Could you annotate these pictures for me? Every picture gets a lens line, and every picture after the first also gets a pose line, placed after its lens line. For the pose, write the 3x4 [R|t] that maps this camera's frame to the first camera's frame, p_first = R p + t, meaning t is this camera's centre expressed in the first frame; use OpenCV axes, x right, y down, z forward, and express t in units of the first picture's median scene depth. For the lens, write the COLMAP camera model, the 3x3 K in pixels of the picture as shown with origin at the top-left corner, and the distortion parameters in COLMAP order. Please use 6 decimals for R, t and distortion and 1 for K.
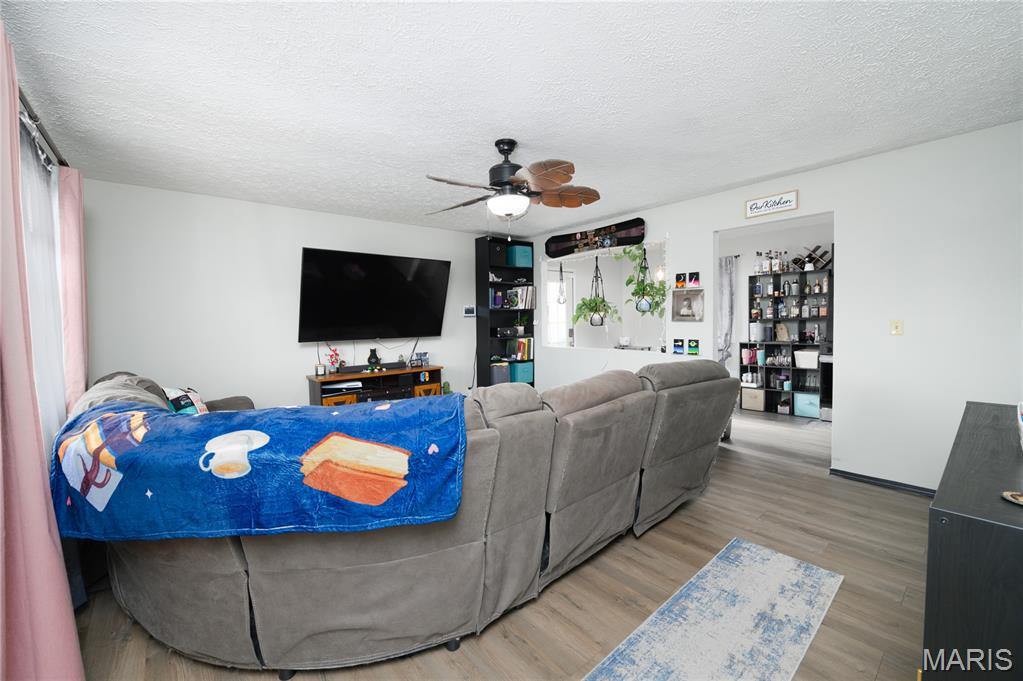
lens RADIAL K [[411.9, 0, 501.7], [0, 411.9, 338.0], [0, 0, 1]] dist [-0.007248, 0.000022]
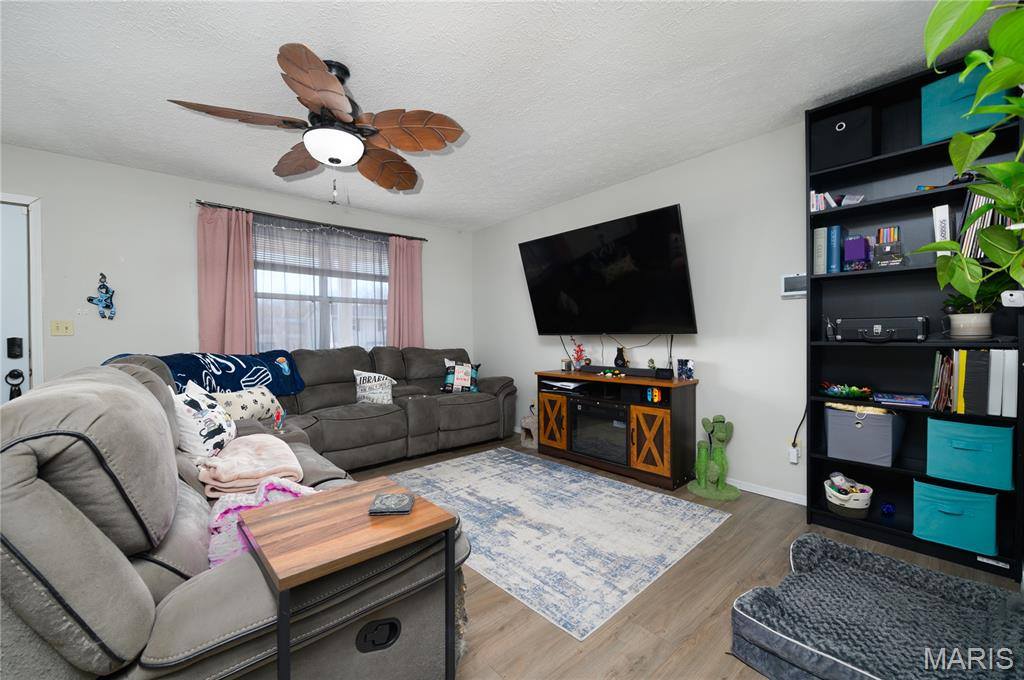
lens RADIAL K [[412.8, 0, 510.4], [0, 412.8, 340.2], [0, 0, 1]] dist [-0.007933, -0.000133]
pose [[0.029160, 0.030517, -0.999109, 0.520881], [-0.035555, 0.998933, 0.029473, -0.004074], [0.998942, 0.034664, 0.030214, 0.858305]]
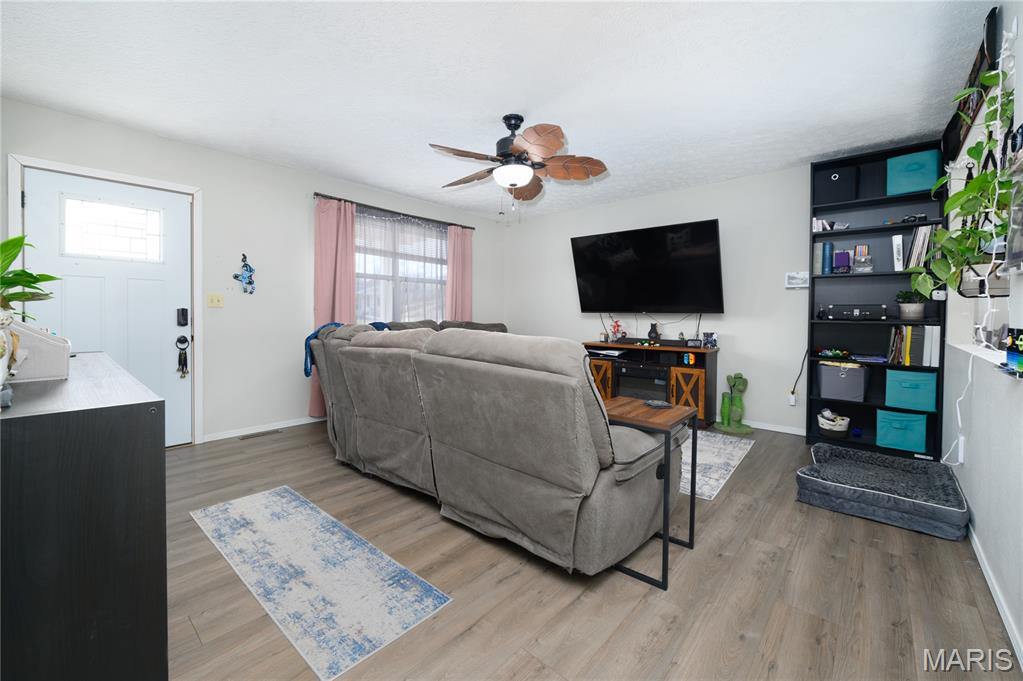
lens RADIAL K [[411.9, 0, 504.9], [0, 411.9, 320.2], [0, 0, 1]] dist [-0.007248, 0.000022]
pose [[0.149103, 0.038148, -0.988085, 0.696959], [-0.052100, 0.998171, 0.030676, 0.007239], [0.987448, 0.046906, 0.150818, 0.549847]]
